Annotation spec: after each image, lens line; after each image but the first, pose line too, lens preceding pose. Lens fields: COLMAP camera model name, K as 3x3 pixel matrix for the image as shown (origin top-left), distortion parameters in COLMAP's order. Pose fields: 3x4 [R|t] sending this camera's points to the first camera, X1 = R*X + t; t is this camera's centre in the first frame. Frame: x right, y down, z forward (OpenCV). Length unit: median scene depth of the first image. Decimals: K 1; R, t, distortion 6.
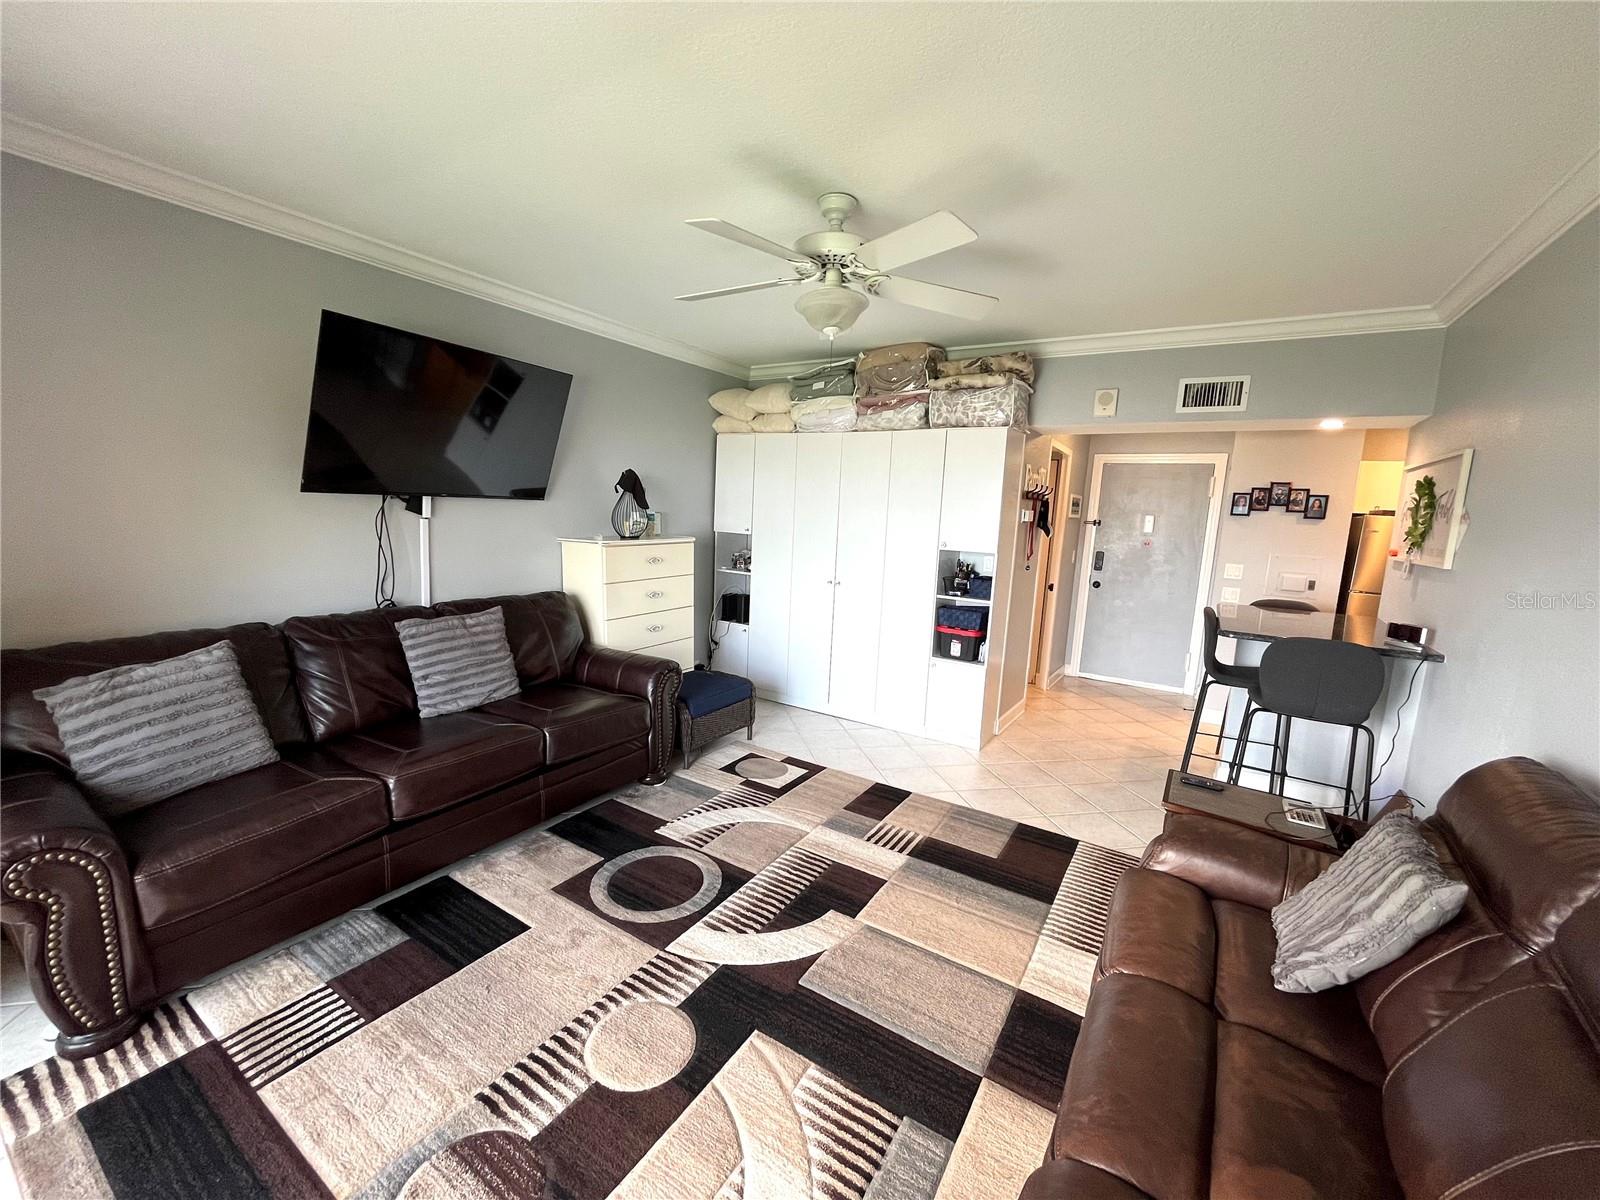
lens RADIAL K [[650.9, 0, 800.0], [0, 650.9, 600.0], [0, 0, 1]] dist [0.000005, -0.000132]
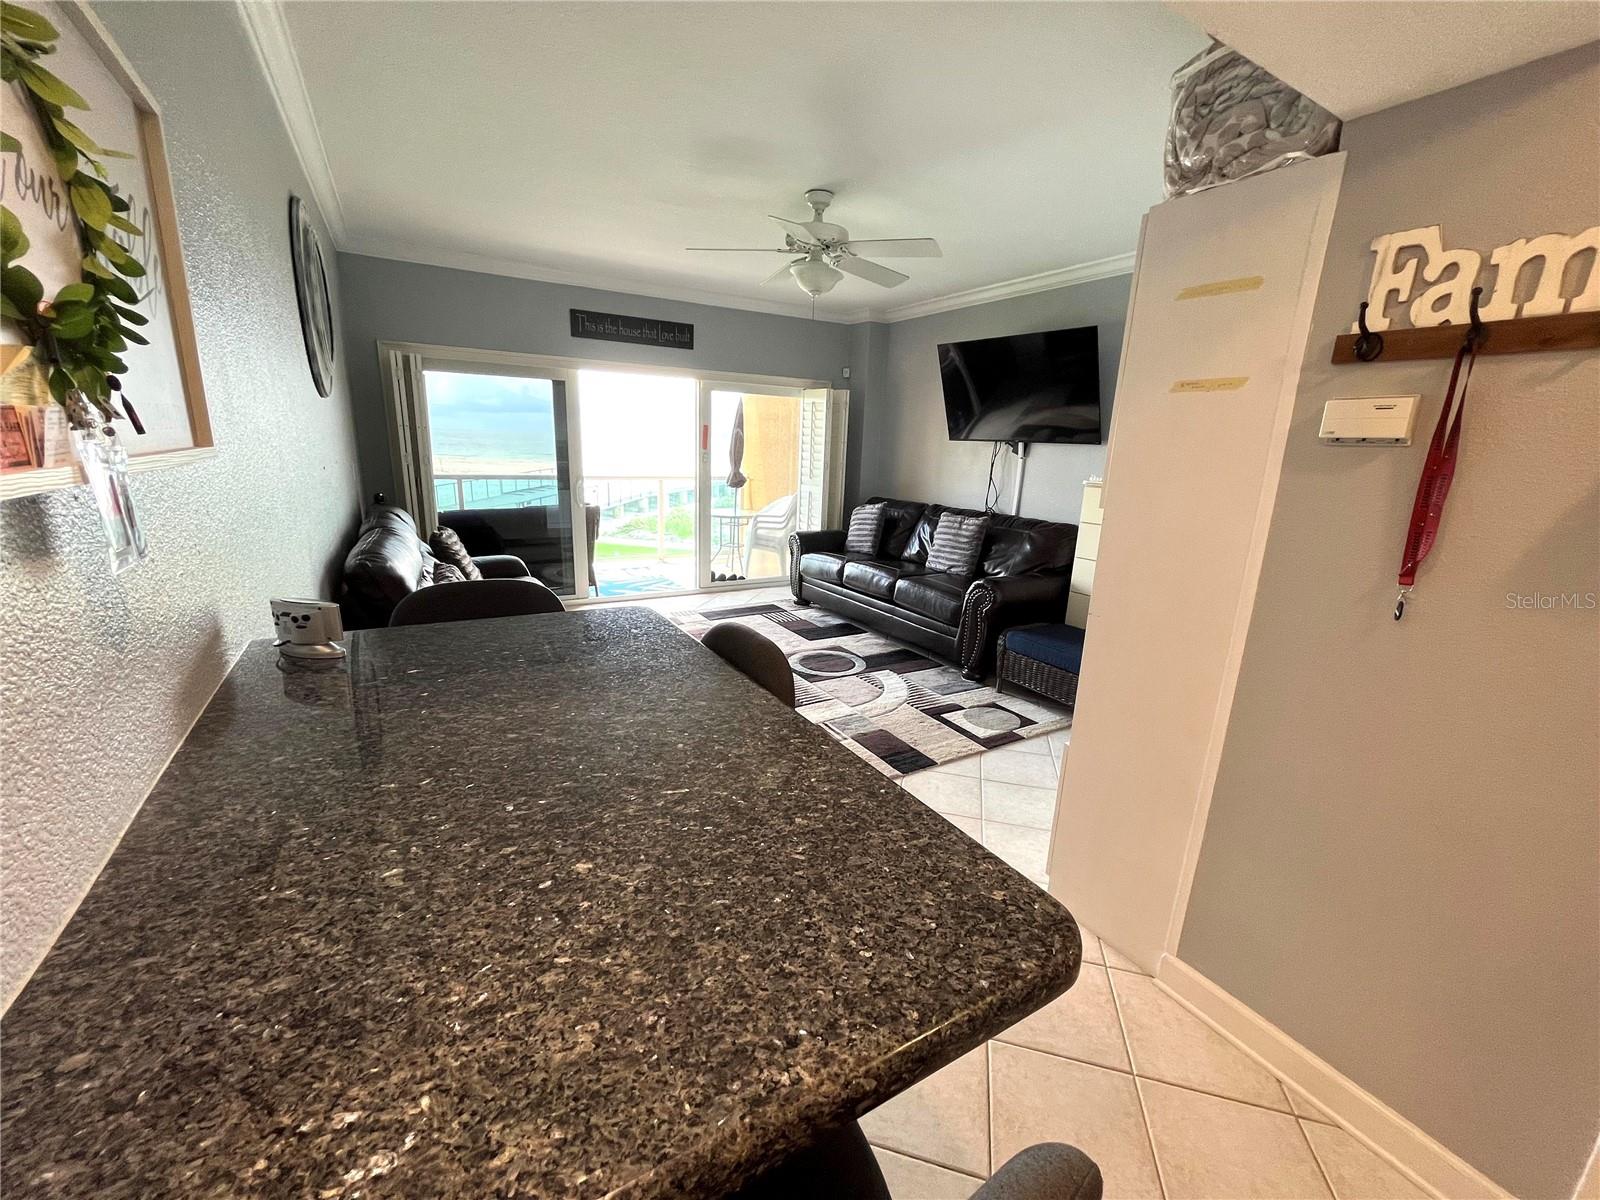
lens RADIAL K [[650.9, 0, 800.0], [0, 650.9, 600.0], [0, 0, 1]] dist [0.000005, -0.000132]
pose [[-0.450955, 0.153255, -0.879291, 0.963653], [-0.183879, 0.948063, 0.259546, -0.107674], [0.873400, 0.278727, -0.399353, 1.204467]]
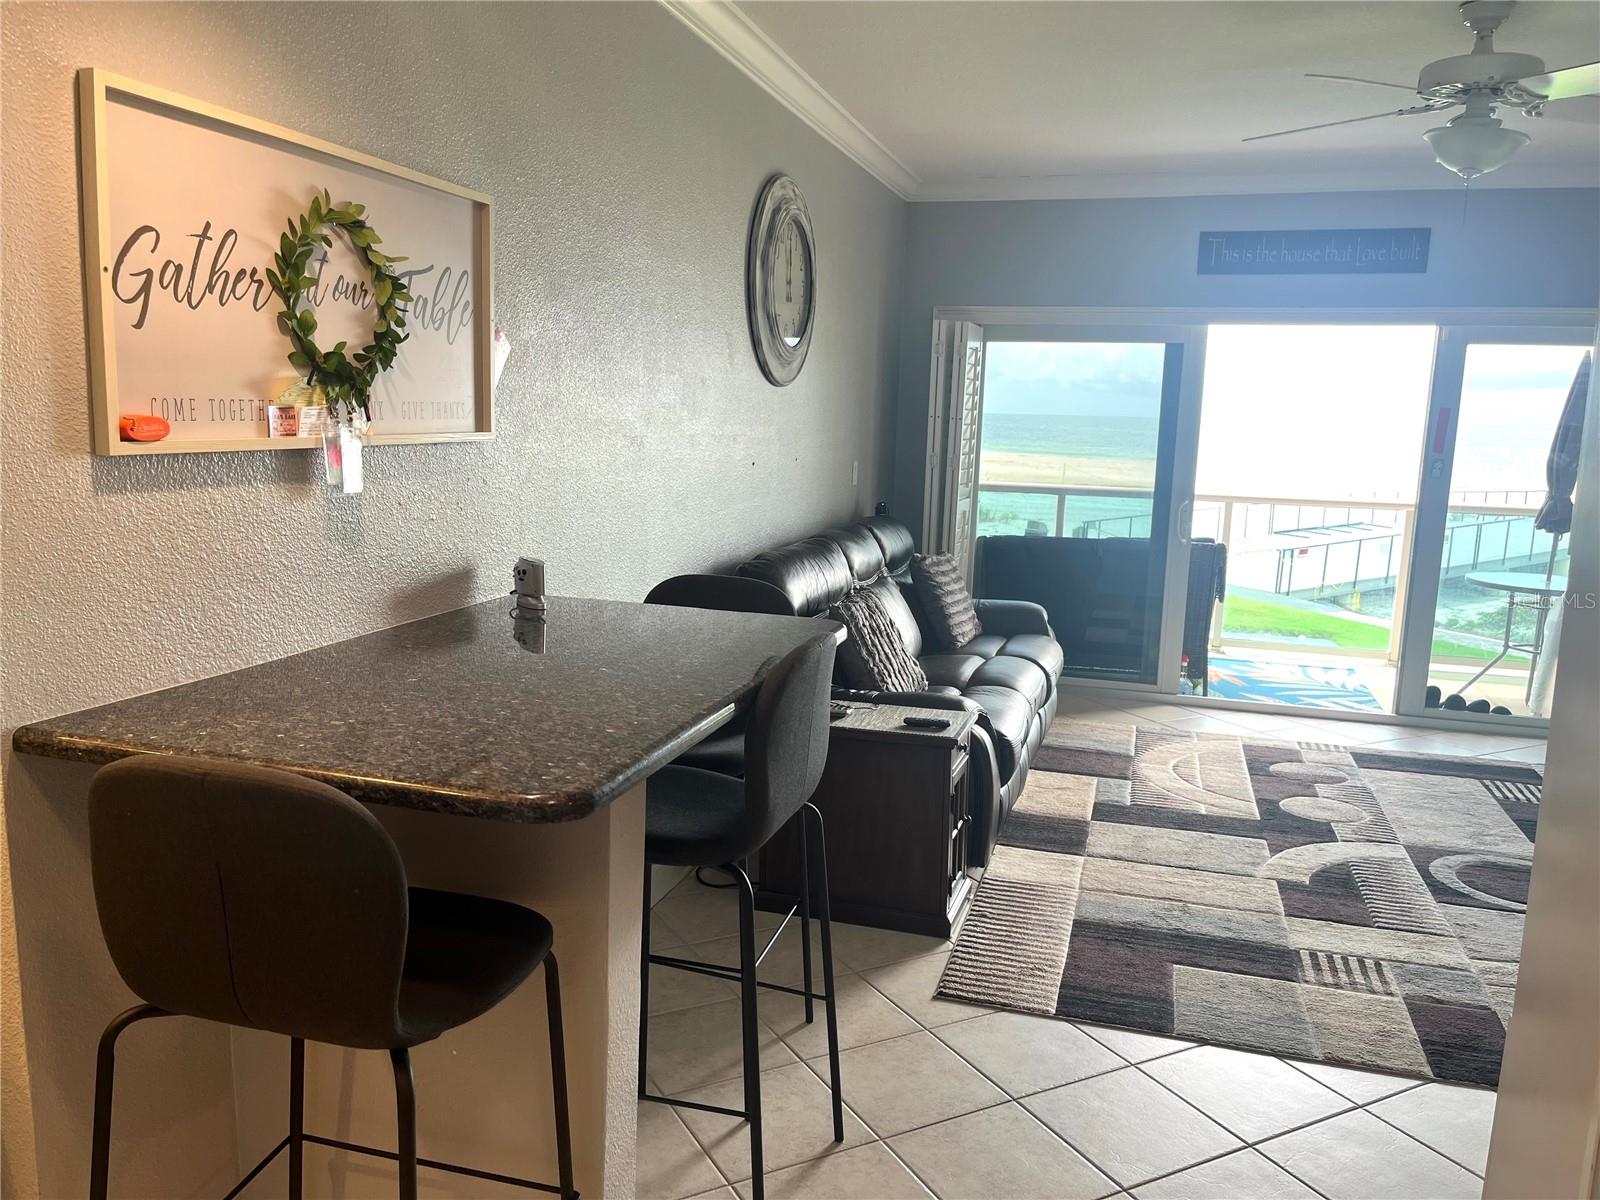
lens RADIAL K [[1227.8, 0, 800.0], [0, 1227.8, 600.0], [0, 0, 1]] dist [0.062225, -0.085422]
pose [[-0.960502, -0.030712, -0.276574, 0.830925], [-0.111375, 0.953243, 0.280934, -0.184205], [0.255014, 0.300641, -0.919012, 1.609938]]
